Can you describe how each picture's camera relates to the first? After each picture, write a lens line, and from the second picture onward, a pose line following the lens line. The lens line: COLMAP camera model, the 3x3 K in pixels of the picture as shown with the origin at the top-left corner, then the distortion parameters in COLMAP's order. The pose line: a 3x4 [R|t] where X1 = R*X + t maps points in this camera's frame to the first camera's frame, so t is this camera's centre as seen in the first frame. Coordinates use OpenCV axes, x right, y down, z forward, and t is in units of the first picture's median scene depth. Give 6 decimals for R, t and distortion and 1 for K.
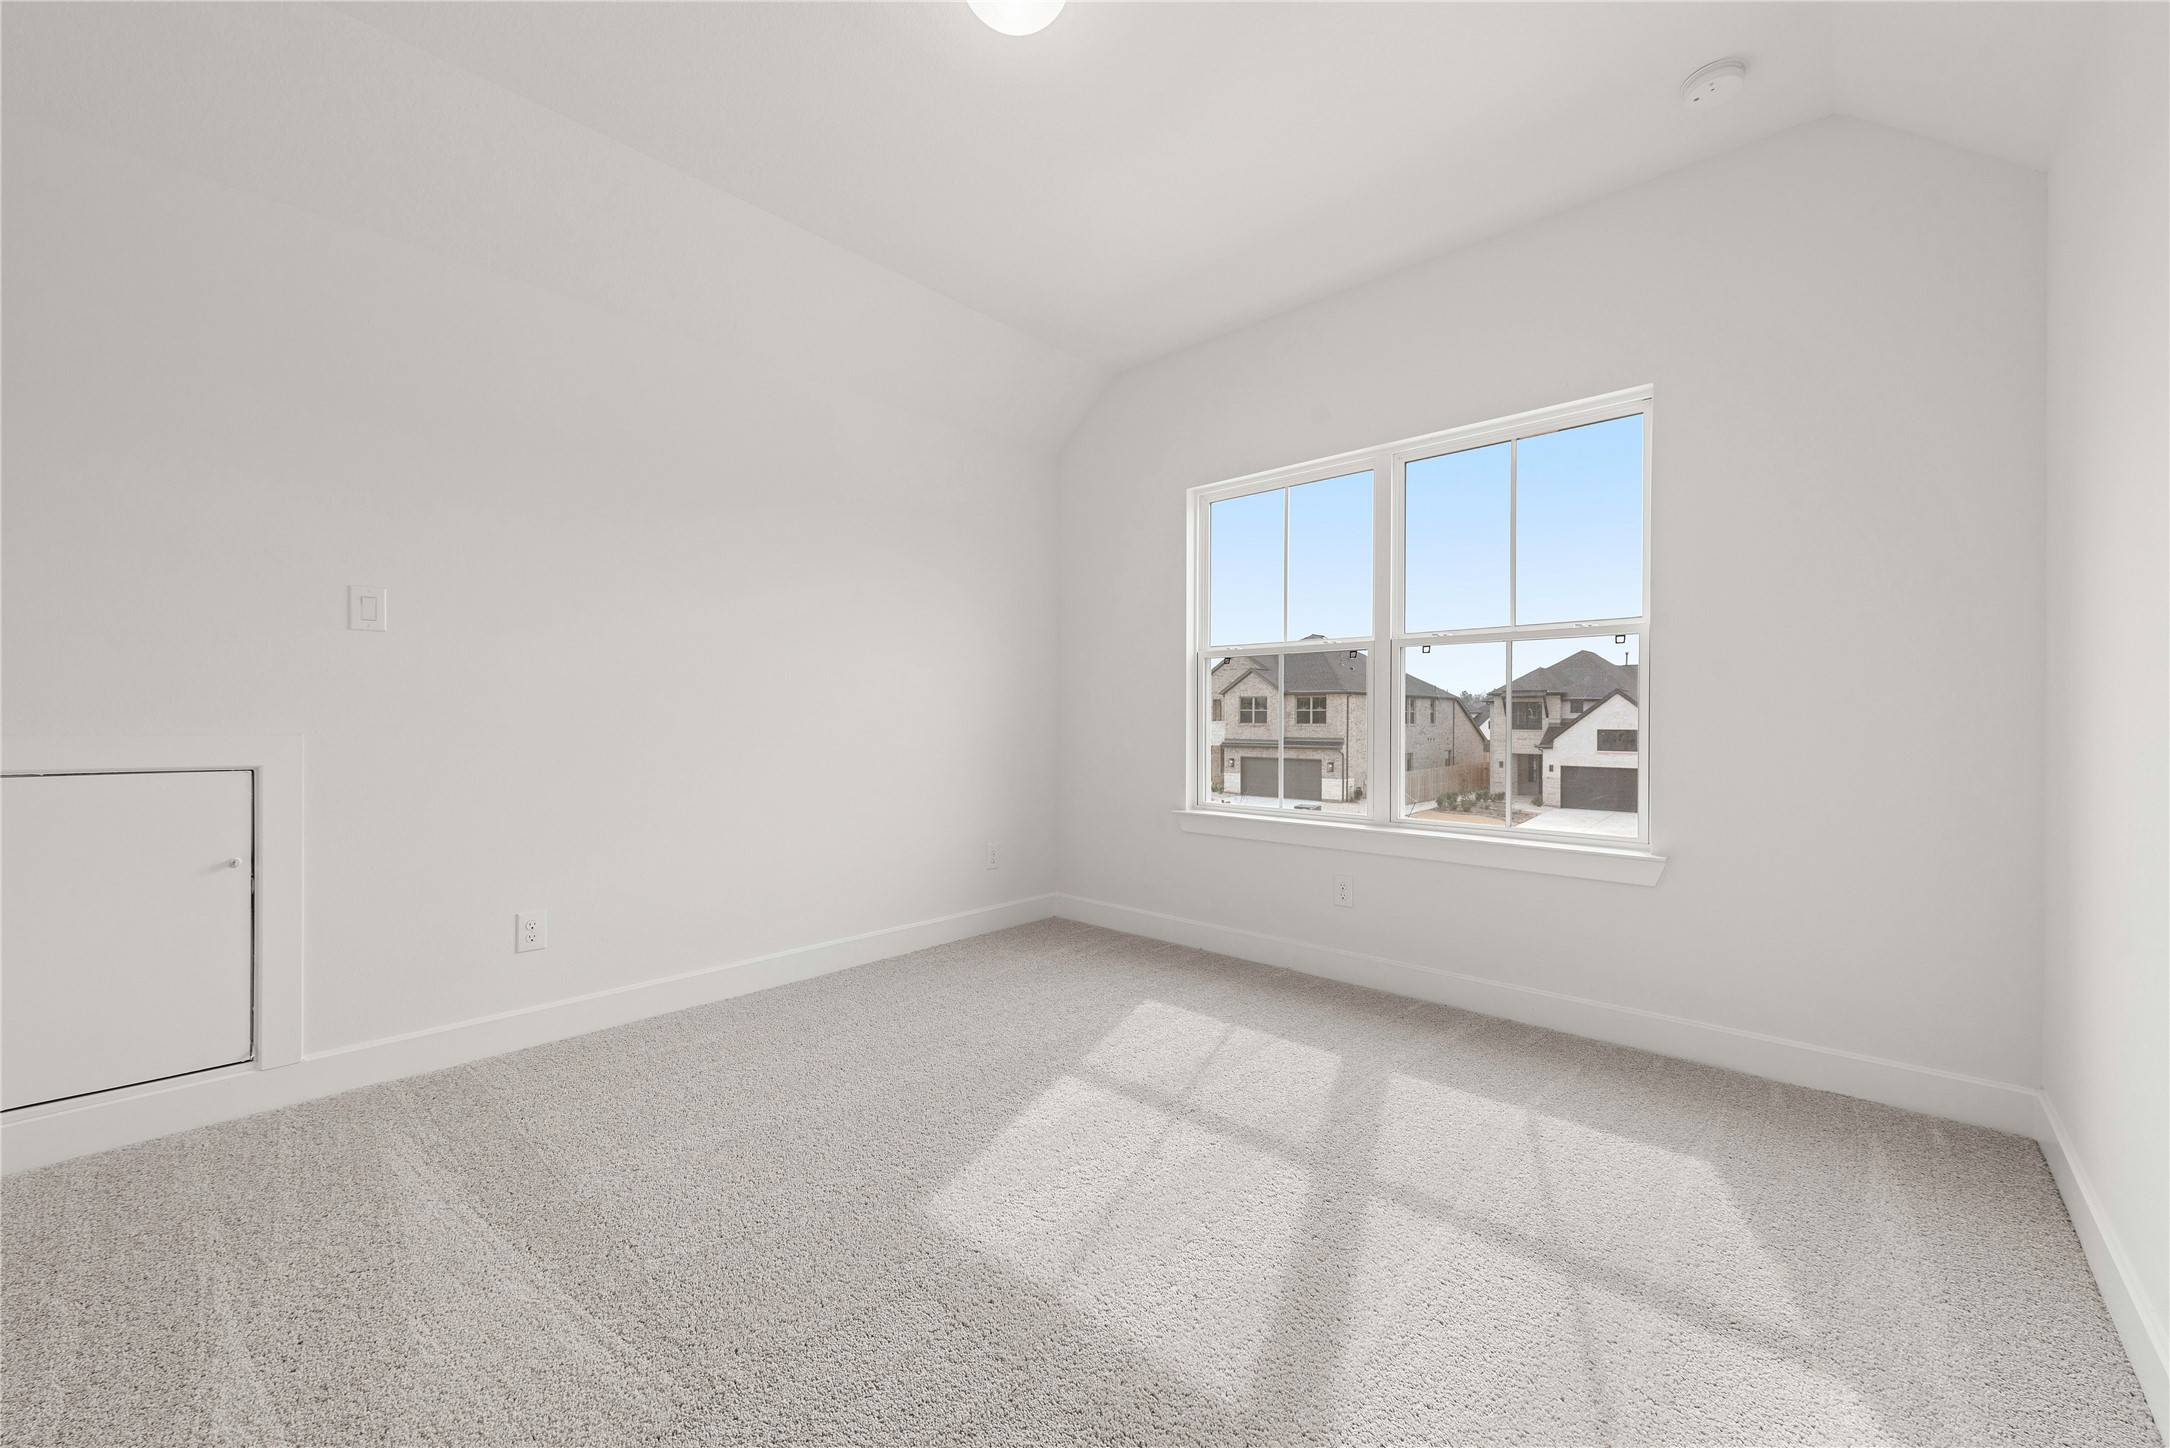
lens RADIAL K [[848.6, 0, 1081.5], [0, 848.6, 719.4], [0, 0, 1]] dist [0.002274, 0.000110]
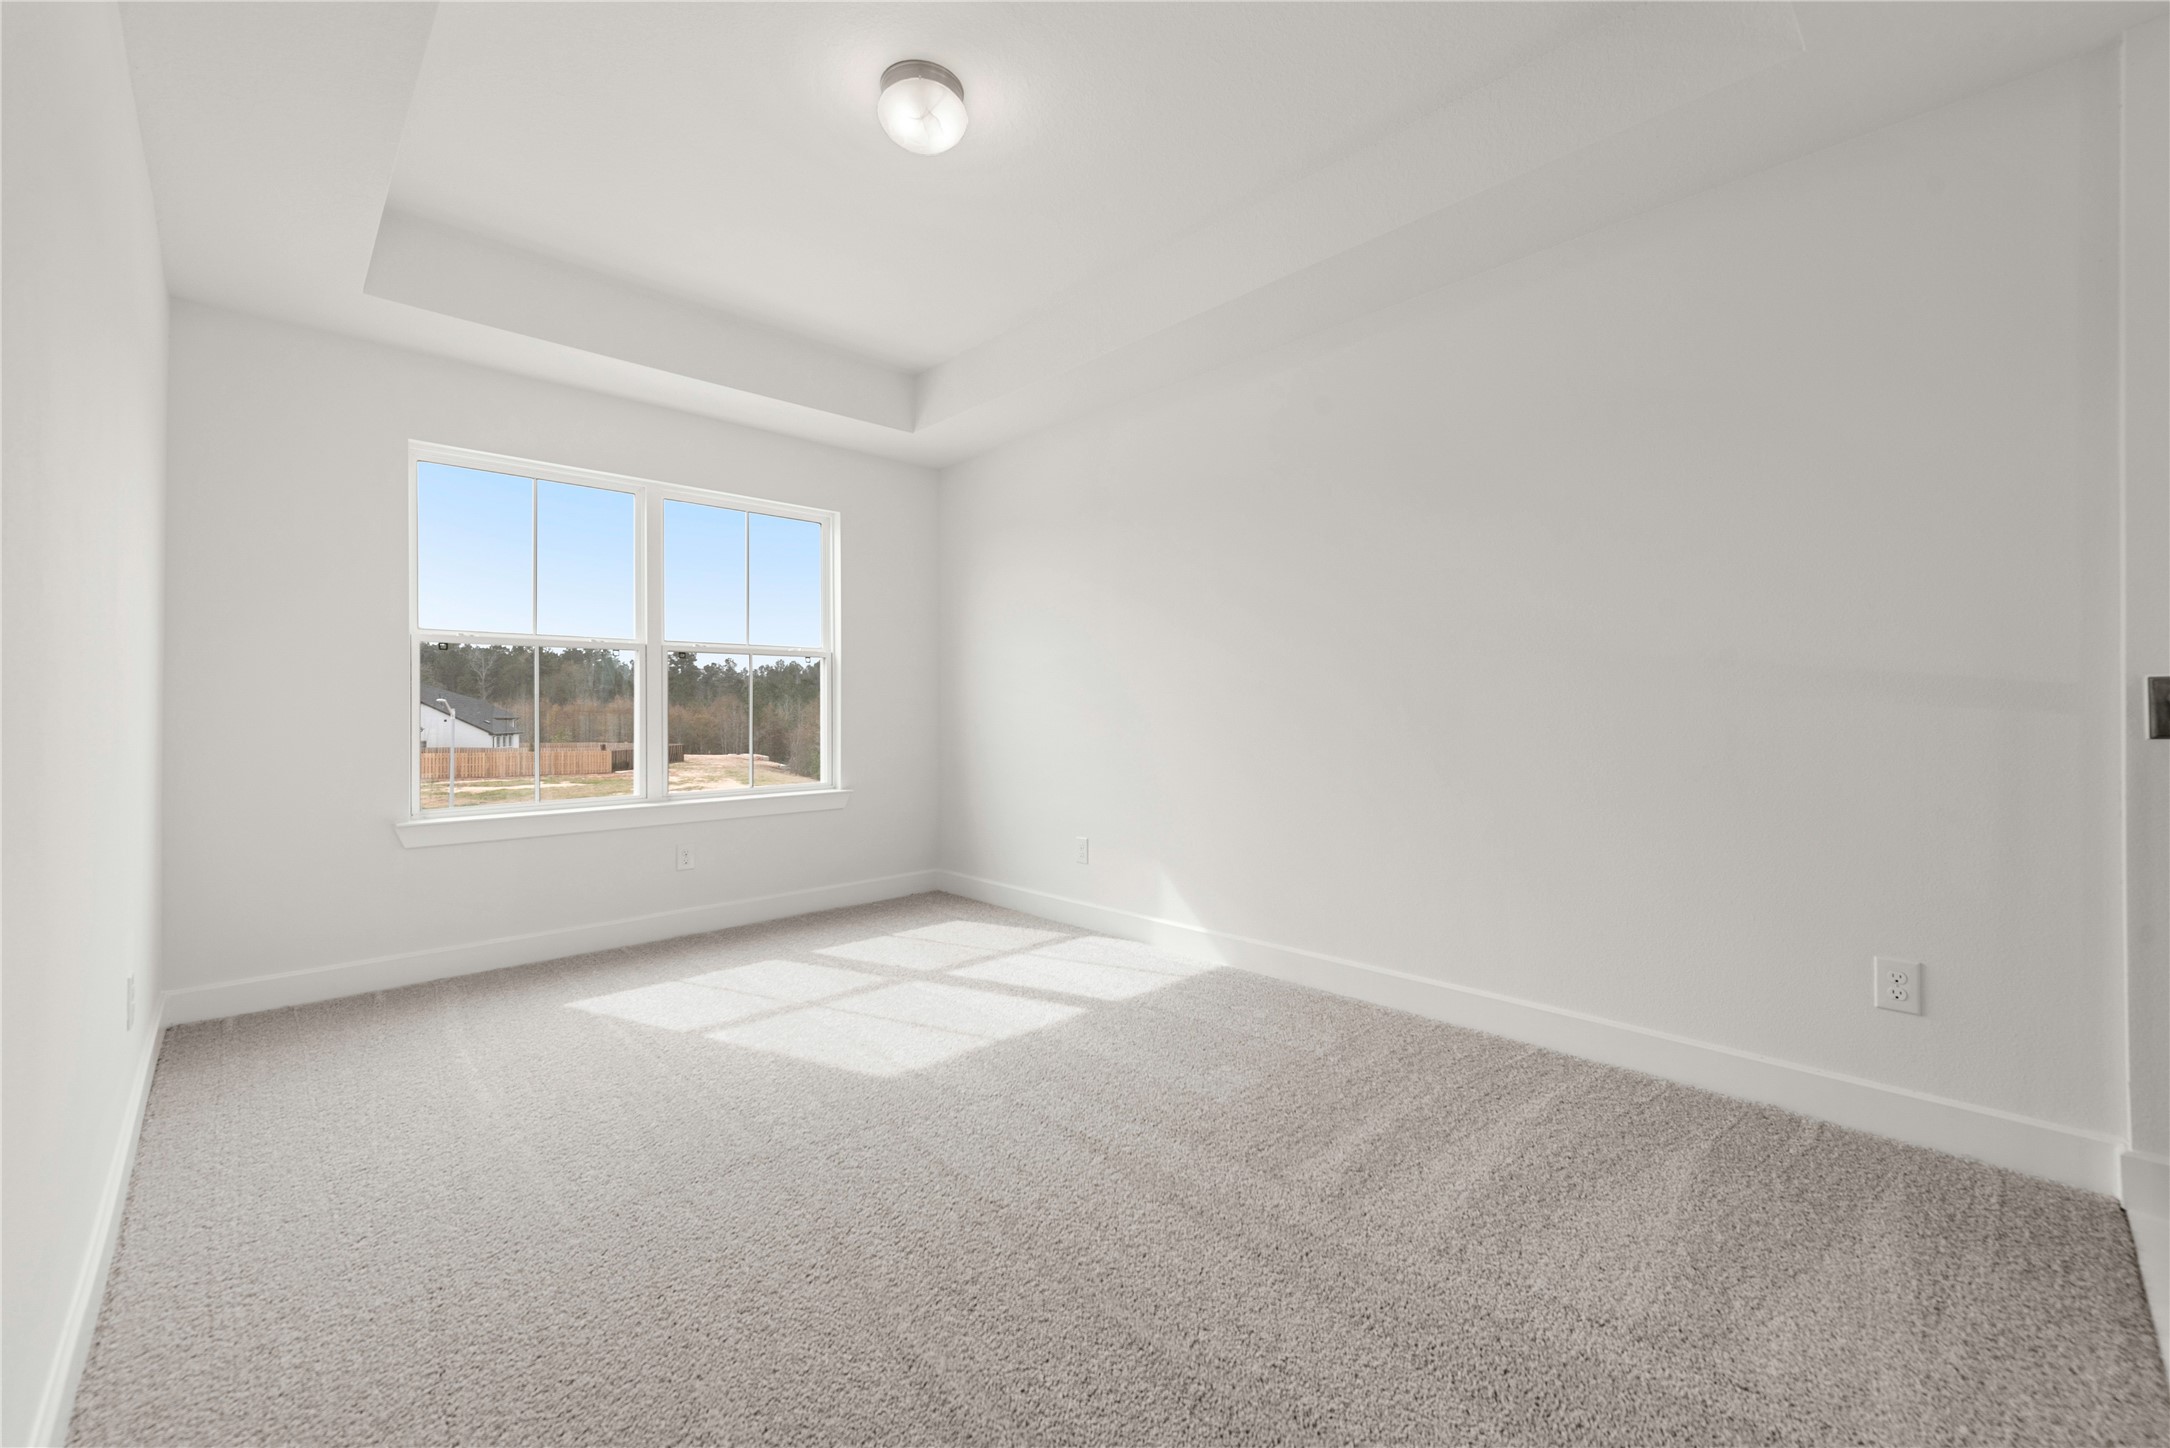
lens RADIAL K [[848.6, 0, 1084.4], [0, 848.6, 715.5], [0, 0, 1]] dist [0.002274, 0.000110]
pose [[0.054061, -0.005927, 0.998520, -0.968607], [0.009120, 0.999944, 0.005442, 0.005033], [-0.998496, 0.008813, 0.054112, 0.409024]]
